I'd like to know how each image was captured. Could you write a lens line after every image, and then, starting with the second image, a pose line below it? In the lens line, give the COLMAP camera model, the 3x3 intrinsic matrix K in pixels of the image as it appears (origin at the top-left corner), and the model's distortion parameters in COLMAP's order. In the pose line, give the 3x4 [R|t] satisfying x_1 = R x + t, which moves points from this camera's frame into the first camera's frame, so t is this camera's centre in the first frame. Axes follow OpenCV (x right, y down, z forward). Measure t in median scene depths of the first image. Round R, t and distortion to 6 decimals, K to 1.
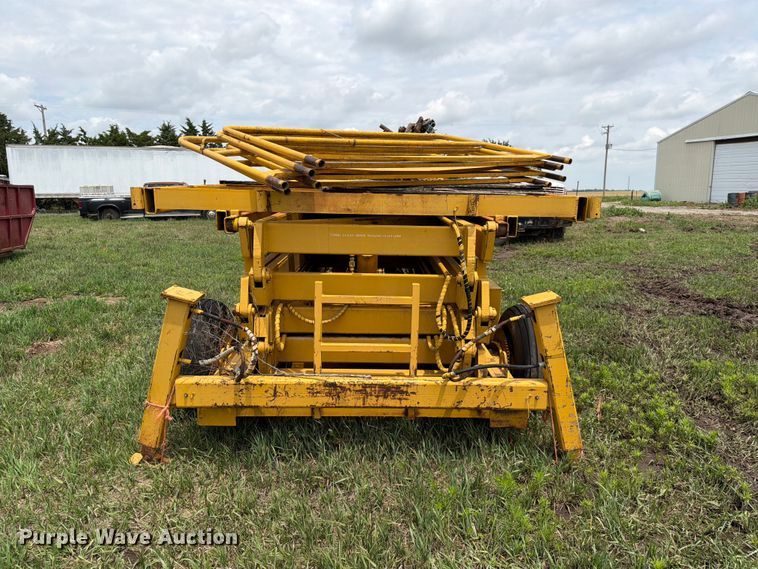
lens RADIAL K [[520.7, 0, 385.8], [0, 520.7, 283.8], [0, 0, 1]] dist [0.044122, -0.004255]
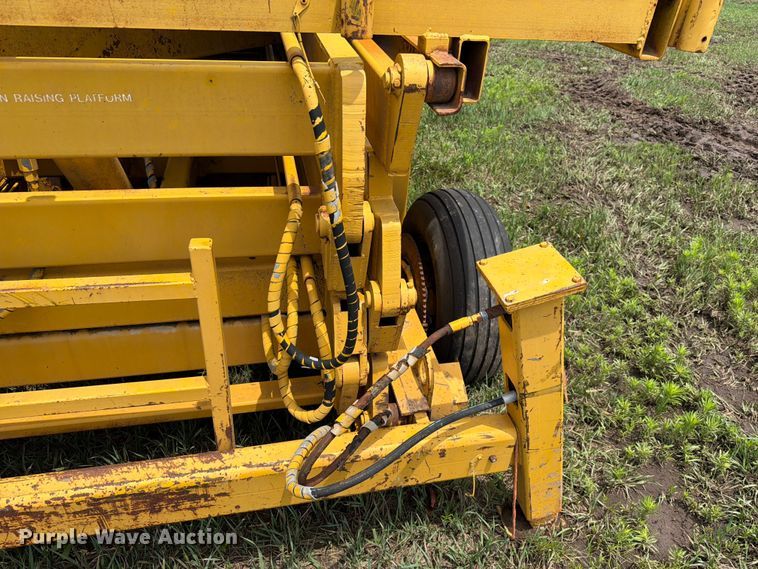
lens RADIAL K [[533.6, 0, 371.1], [0, 533.6, 294.3], [0, 0, 1]] dist [0.080938, -0.082493]
pose [[0.985451, -0.066279, 0.156505, 0.112435], [-0.000986, 0.918585, 0.395223, -0.114715], [-0.169958, -0.389627, 0.905155, 0.633308]]
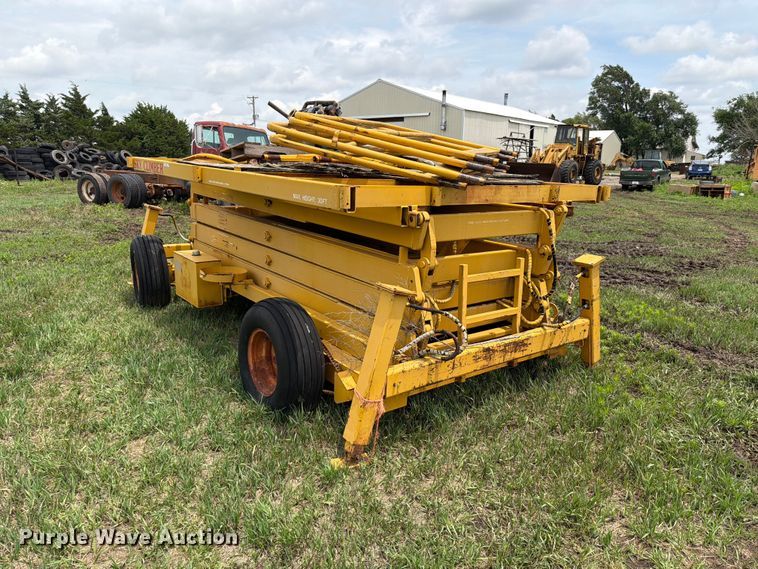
lens RADIAL K [[533.7, 0, 376.8], [0, 533.7, 302.1], [0, 0, 1]] dist [0.005488, -0.000211]
pose [[0.817688, -0.143276, 0.557547, -0.952449], [0.096294, 0.988928, 0.112908, -0.073805], [-0.567551, -0.038635, 0.822431, 0.141084]]
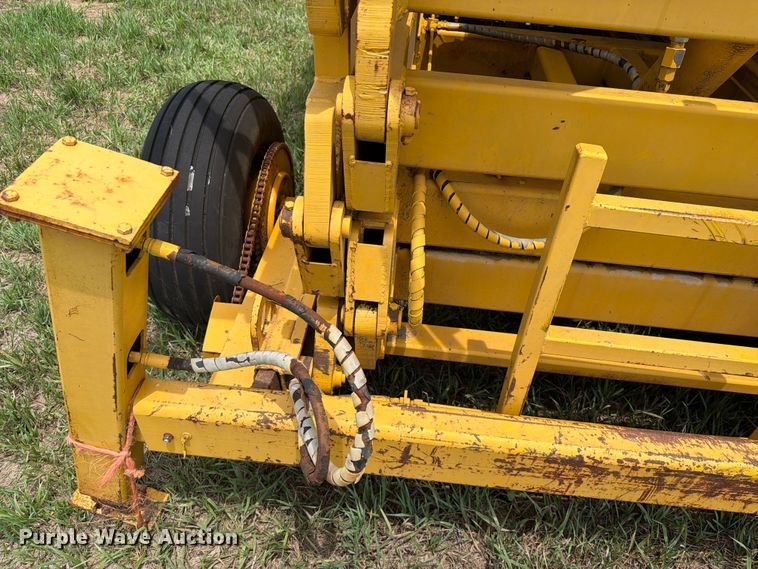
lens RADIAL K [[541.2, 0, 390.0], [0, 541.2, 283.3], [0, 0, 1]] dist [0.009736, -0.007413]
pose [[0.992697, 0.103406, -0.062126, -0.206369], [-0.060398, 0.871842, 0.486049, -0.074724], [0.104425, -0.478748, 0.871720, 0.713318]]
